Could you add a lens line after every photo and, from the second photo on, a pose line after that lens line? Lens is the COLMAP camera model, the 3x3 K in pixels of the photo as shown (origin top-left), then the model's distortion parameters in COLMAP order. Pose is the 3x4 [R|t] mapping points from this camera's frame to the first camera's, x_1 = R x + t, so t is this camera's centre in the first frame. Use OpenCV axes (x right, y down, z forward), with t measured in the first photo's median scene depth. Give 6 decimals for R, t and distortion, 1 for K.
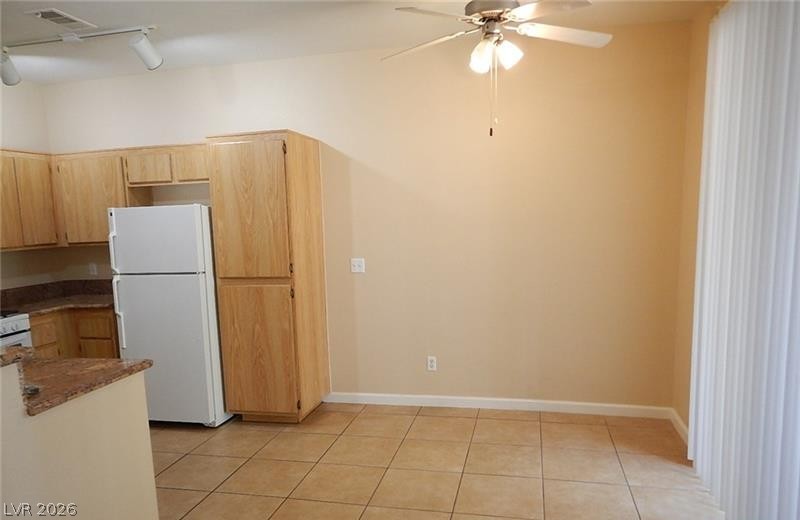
lens RADIAL K [[569.7, 0, 394.7], [0, 569.7, 296.7], [0, 0, 1]] dist [-0.004467, -0.004153]
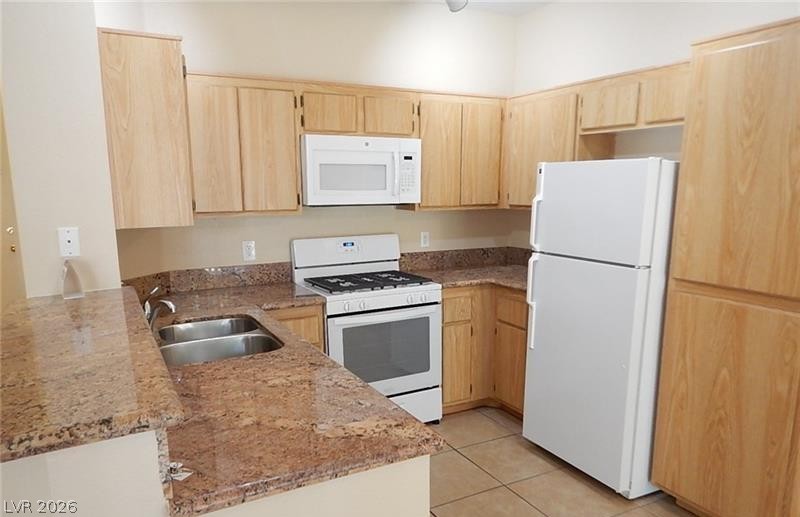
lens RADIAL K [[566.9, 0, 398.0], [0, 566.9, 286.6], [0, 0, 1]] dist [0.004800, 0.001144]
pose [[0.657148, 0.169911, -0.734362, -0.049751], [-0.129630, 0.985222, 0.111953, -0.053826], [0.742531, 0.021626, 0.669462, 0.360544]]
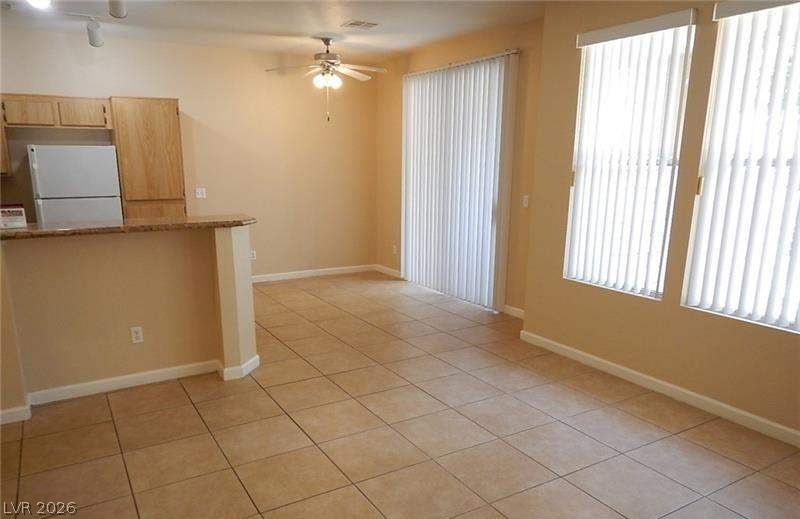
lens RADIAL K [[569.7, 0, 394.7], [0, 569.7, 296.2], [0, 0, 1]] dist [-0.004467, -0.004153]
pose [[0.724112, -0.123551, 0.678526, -0.793227], [0.070488, 0.991929, 0.105394, 0.097051], [-0.686071, -0.028489, 0.726977, -0.459103]]
